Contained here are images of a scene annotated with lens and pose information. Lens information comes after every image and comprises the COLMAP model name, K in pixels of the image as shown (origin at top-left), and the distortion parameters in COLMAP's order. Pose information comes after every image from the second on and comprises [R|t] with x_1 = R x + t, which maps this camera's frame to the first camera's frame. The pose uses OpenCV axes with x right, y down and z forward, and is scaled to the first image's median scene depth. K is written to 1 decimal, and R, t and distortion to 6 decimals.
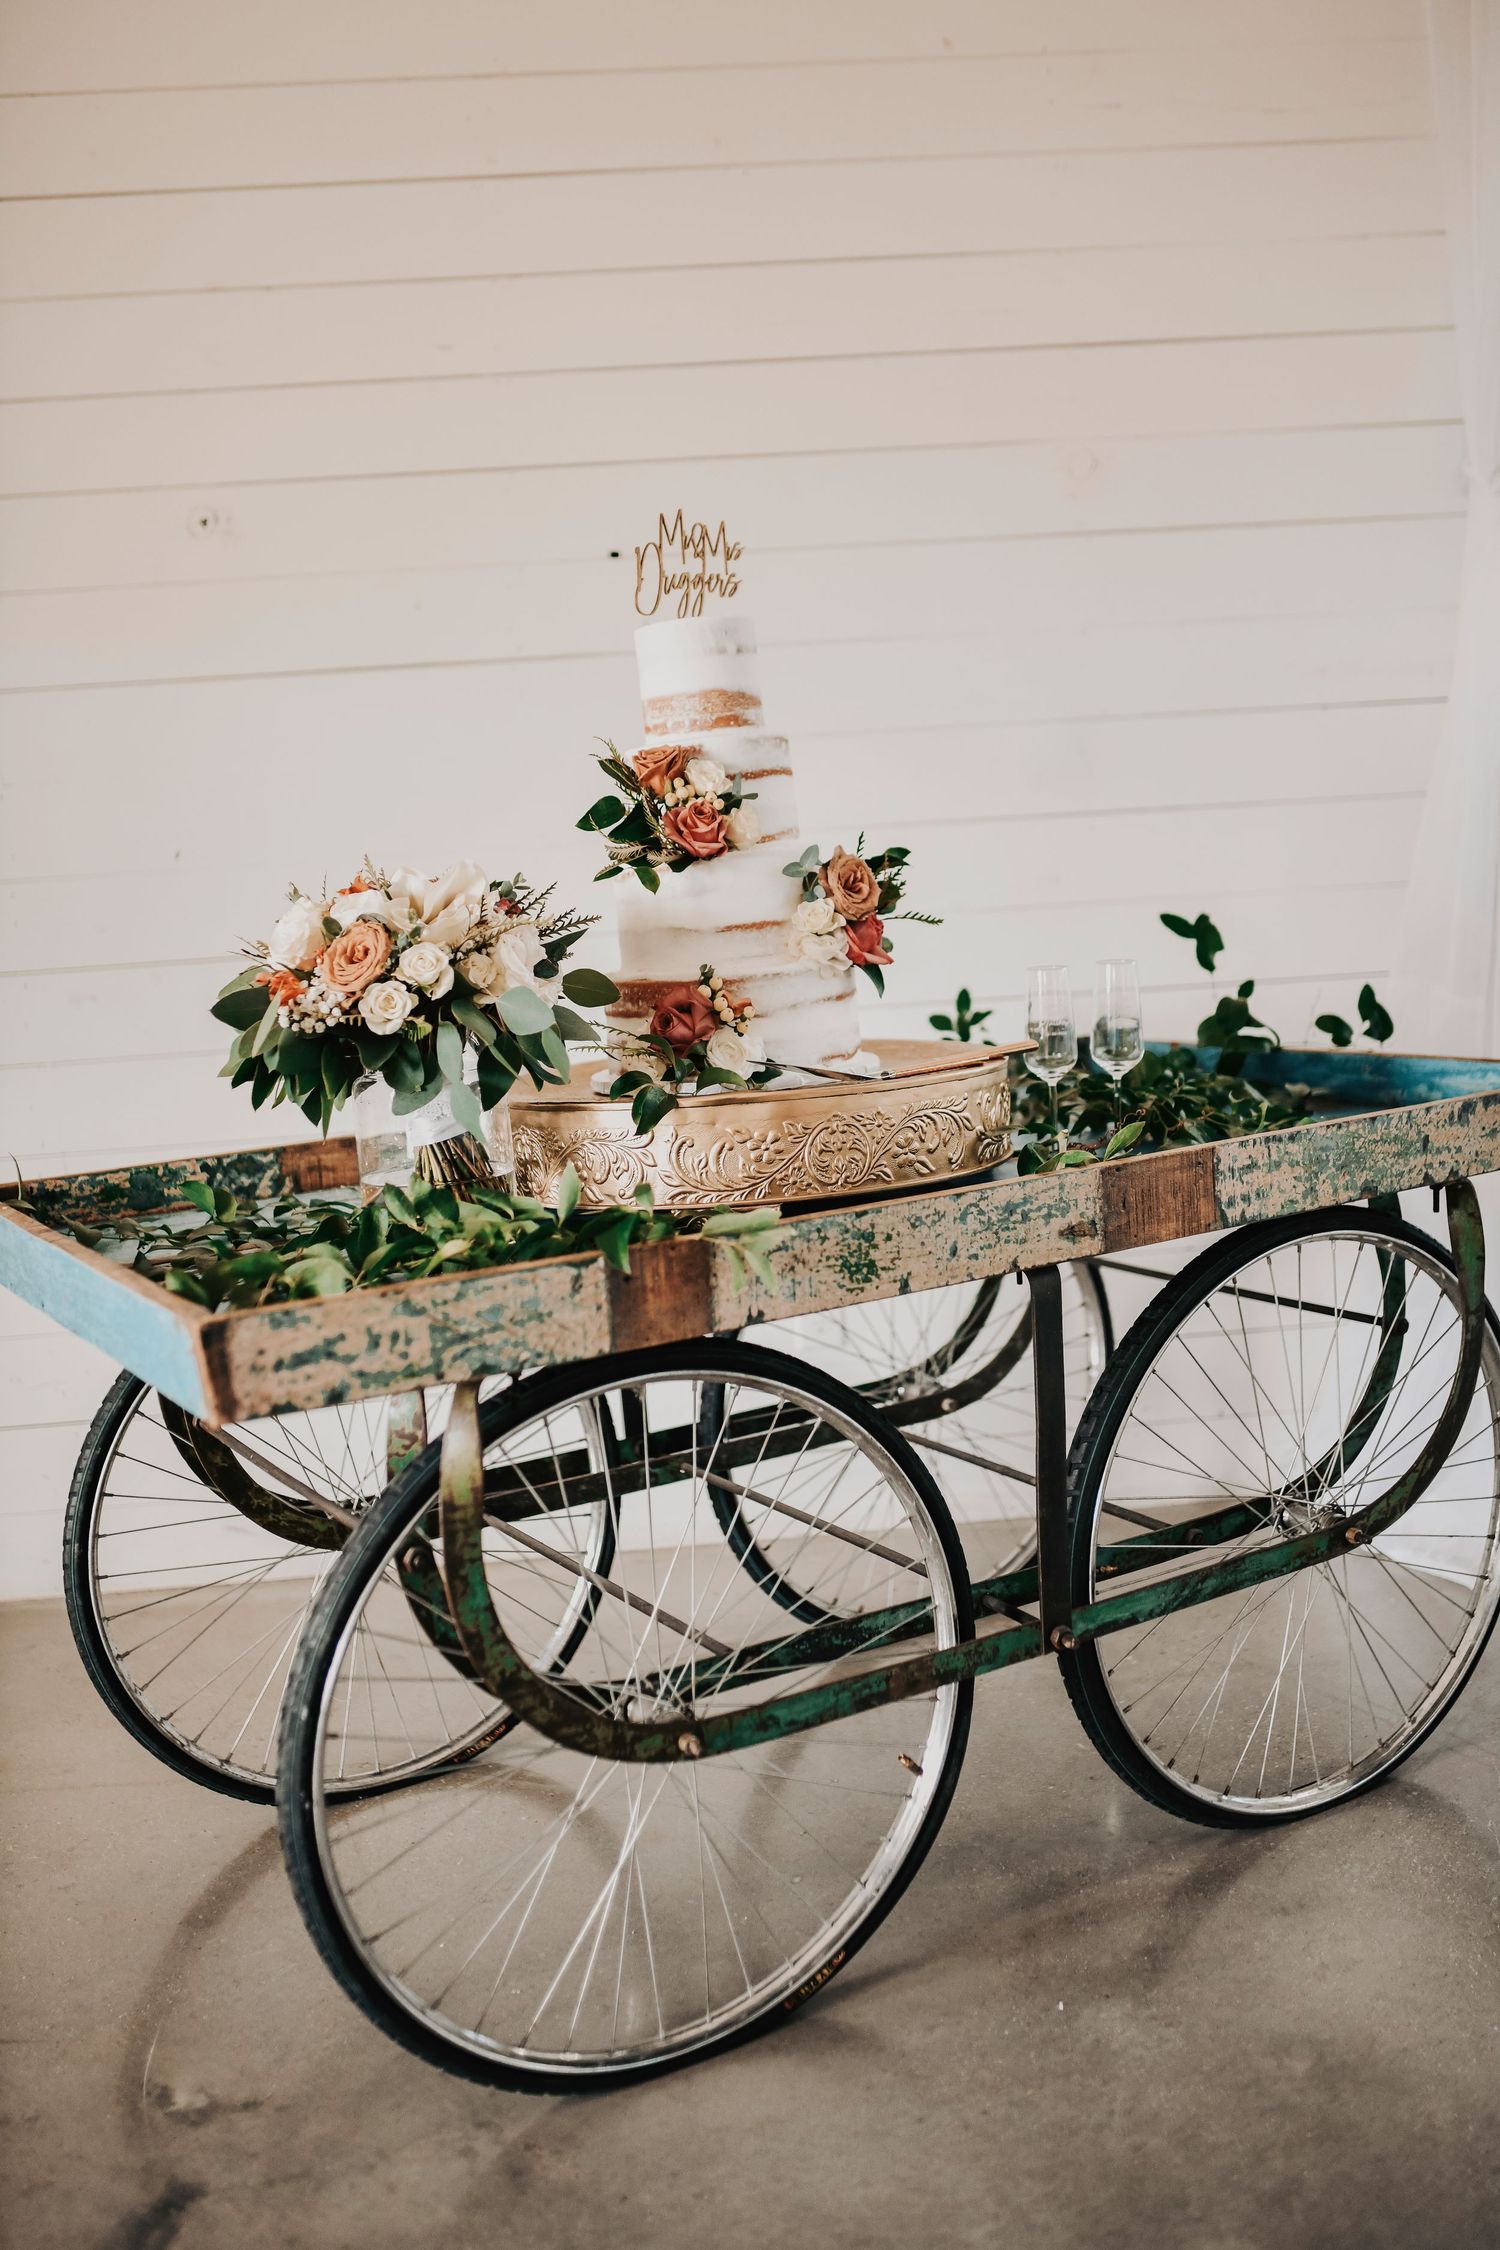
lens RADIAL K [[2208.0, 0, 749.9], [0, 2208.0, 1133.7], [0, 0, 1]] dist [-0.067216, 0.101525]
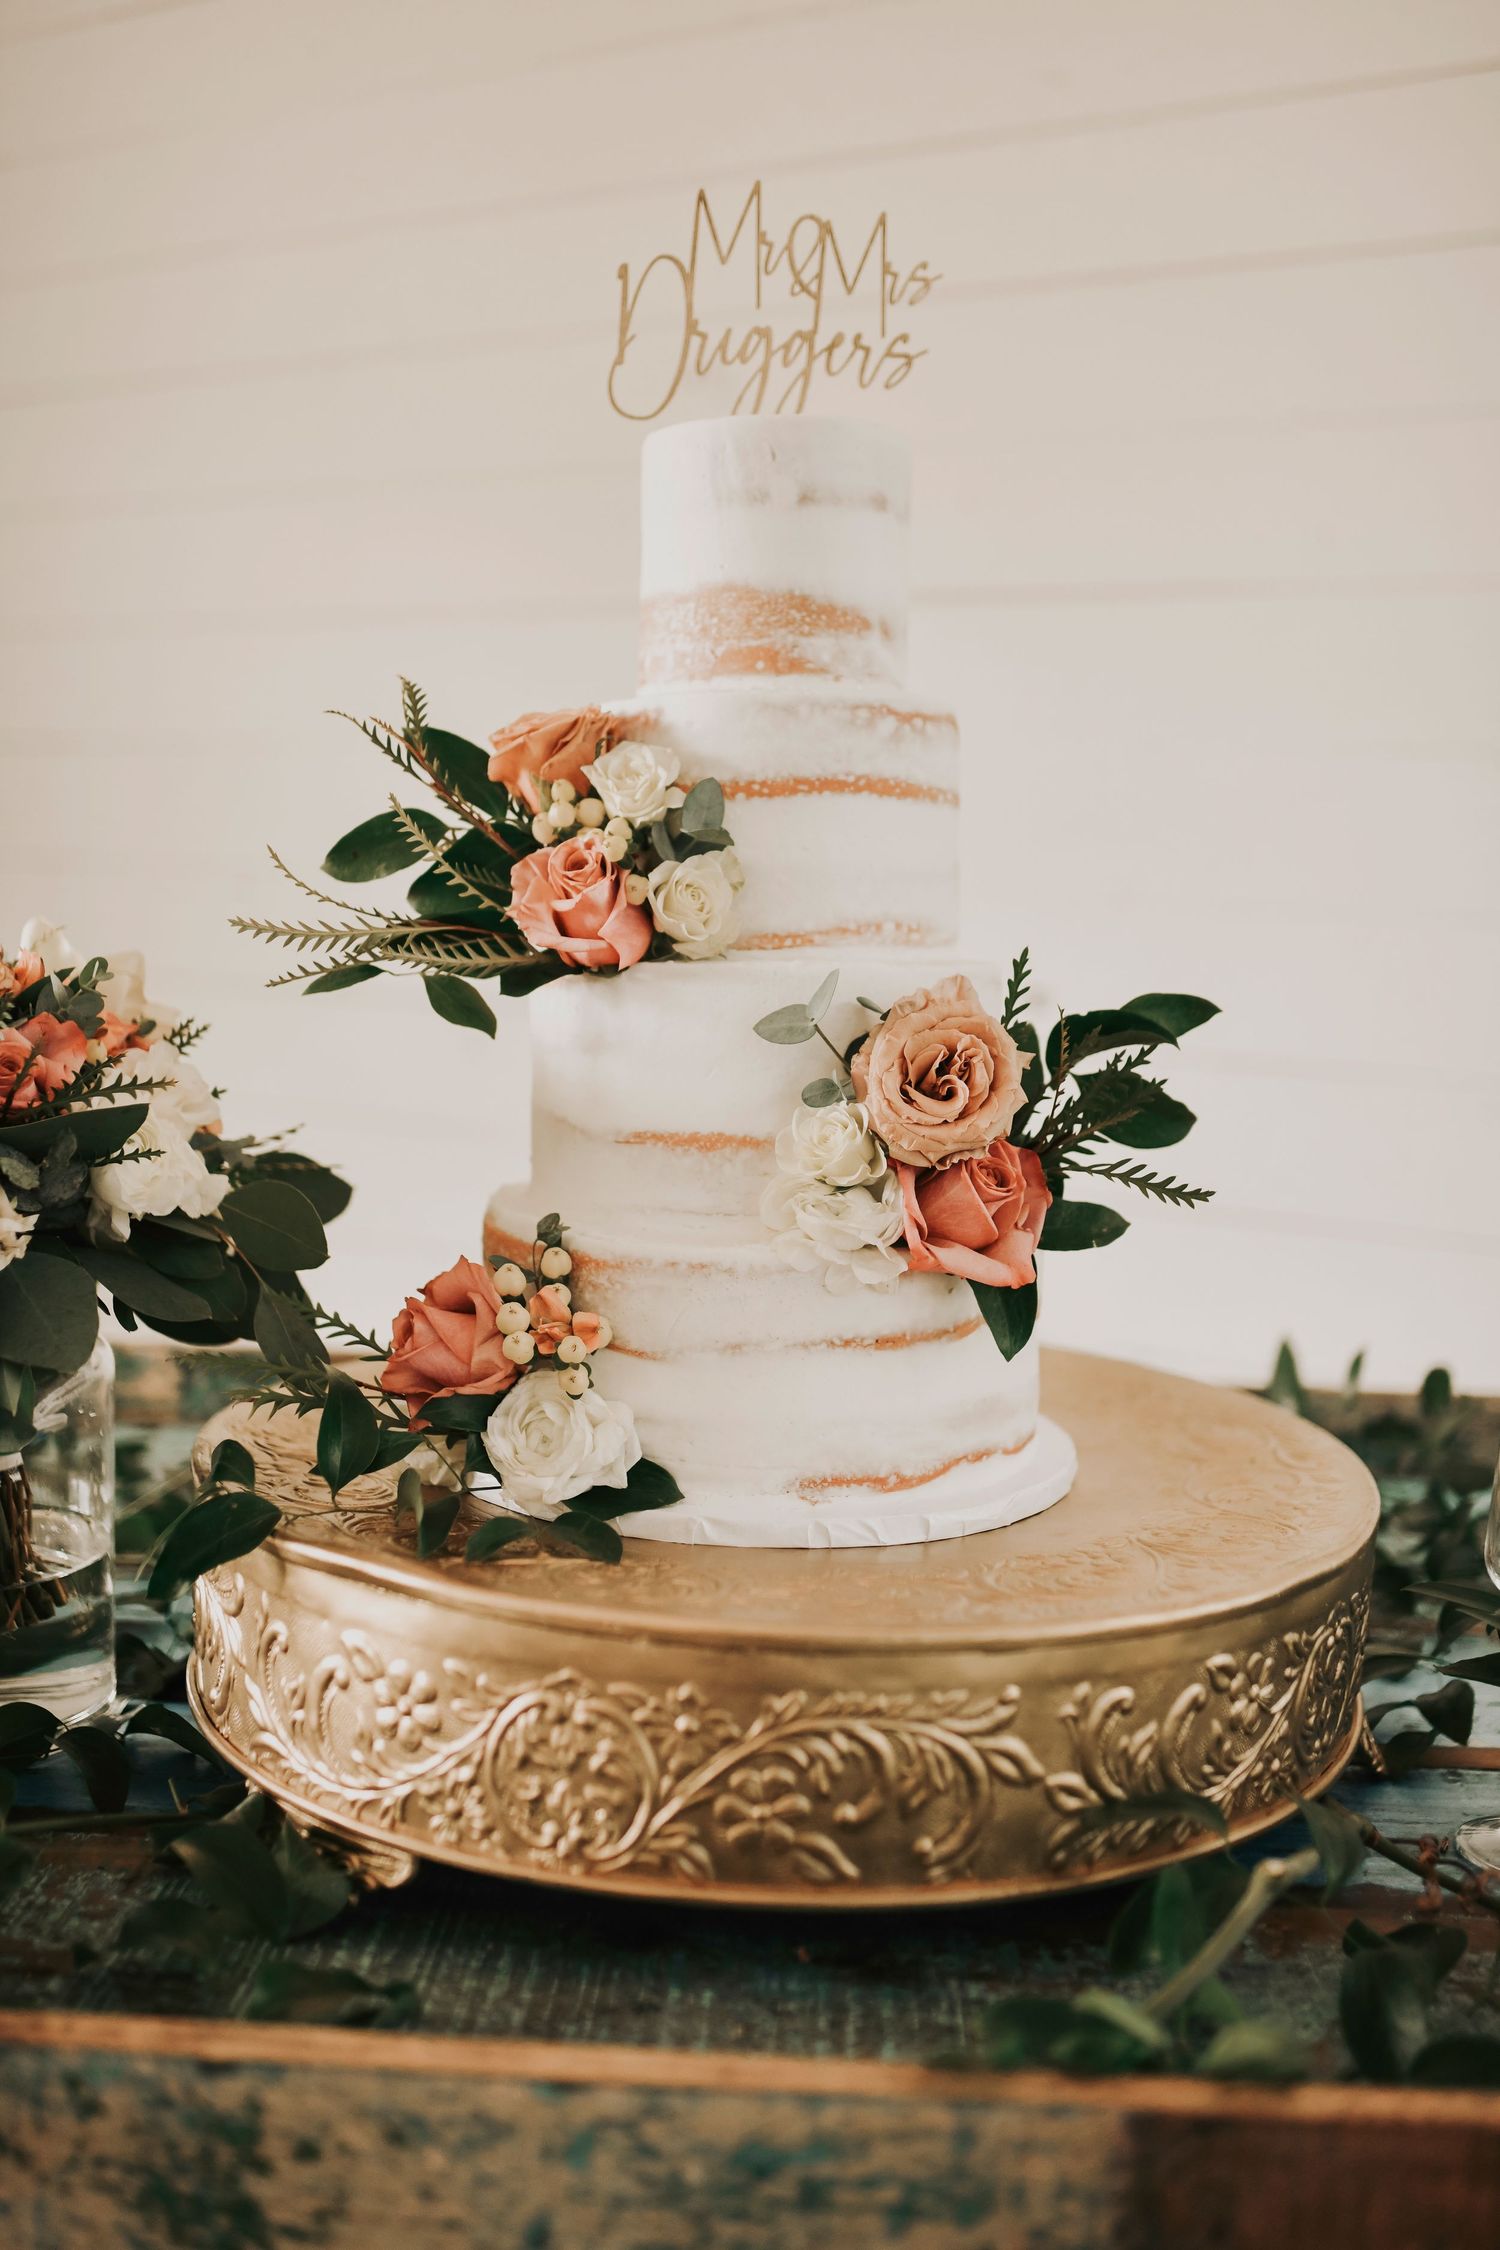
lens RADIAL K [[2208.0, 0, 749.9], [0, 2208.0, 1133.7], [0, 0, 1]] dist [-0.067216, 0.101525]
pose [[0.823156, 0.159955, -0.544820, 0.241035], [-0.161845, 0.985794, 0.044895, -0.116242], [0.544262, 0.051221, 0.837350, 0.649452]]
